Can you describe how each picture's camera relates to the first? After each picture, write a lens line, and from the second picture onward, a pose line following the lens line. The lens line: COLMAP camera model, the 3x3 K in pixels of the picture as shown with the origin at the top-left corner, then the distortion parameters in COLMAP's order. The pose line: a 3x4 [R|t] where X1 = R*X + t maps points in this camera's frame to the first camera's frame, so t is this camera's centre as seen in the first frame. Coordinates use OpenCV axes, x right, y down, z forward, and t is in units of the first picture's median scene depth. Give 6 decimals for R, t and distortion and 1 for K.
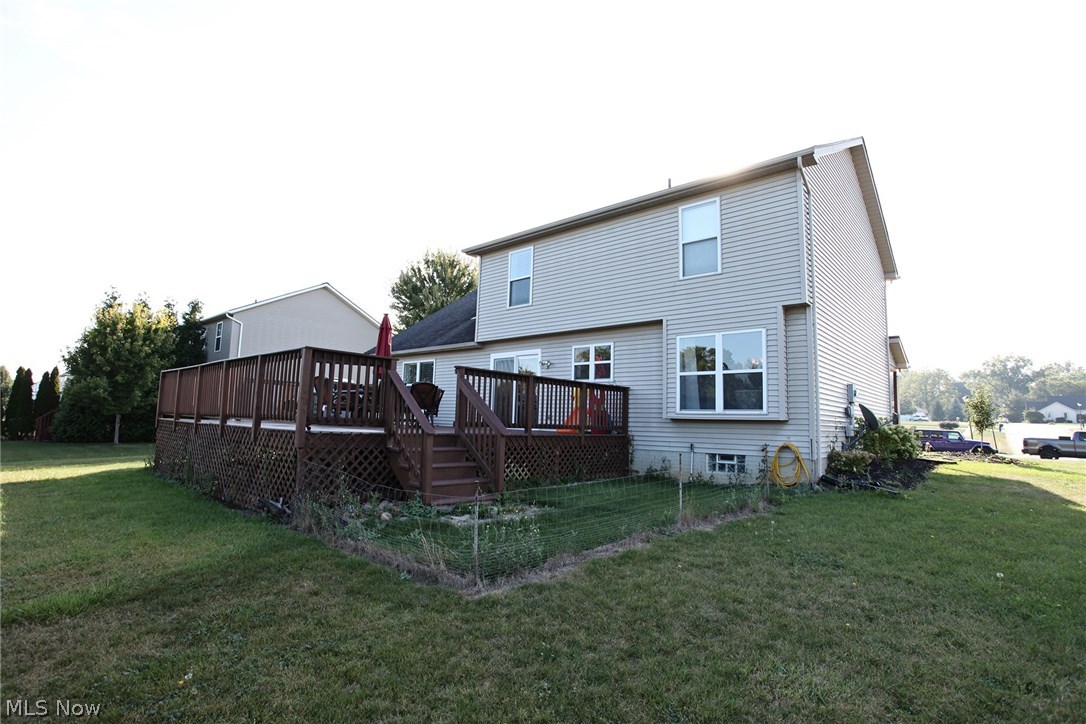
lens RADIAL K [[533.9, 0, 535.4], [0, 533.9, 362.6], [0, 0, 1]] dist [-0.038912, 0.011140]
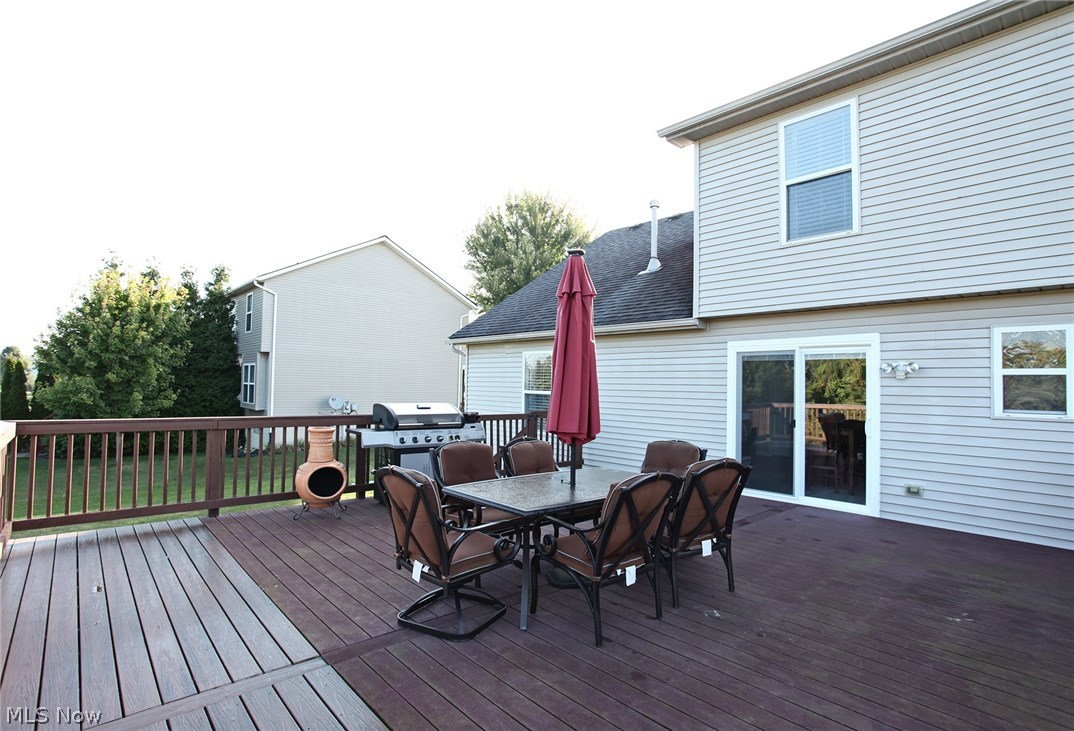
lens RADIAL K [[538.7, 0, 542.9], [0, 538.7, 364.4], [0, 0, 1]] dist [-0.026907, 0.002624]
pose [[0.995916, -0.017854, -0.088502, -0.115443], [0.024123, 0.997236, 0.070278, -0.018813], [0.087003, -0.072126, 0.993594, 0.272010]]
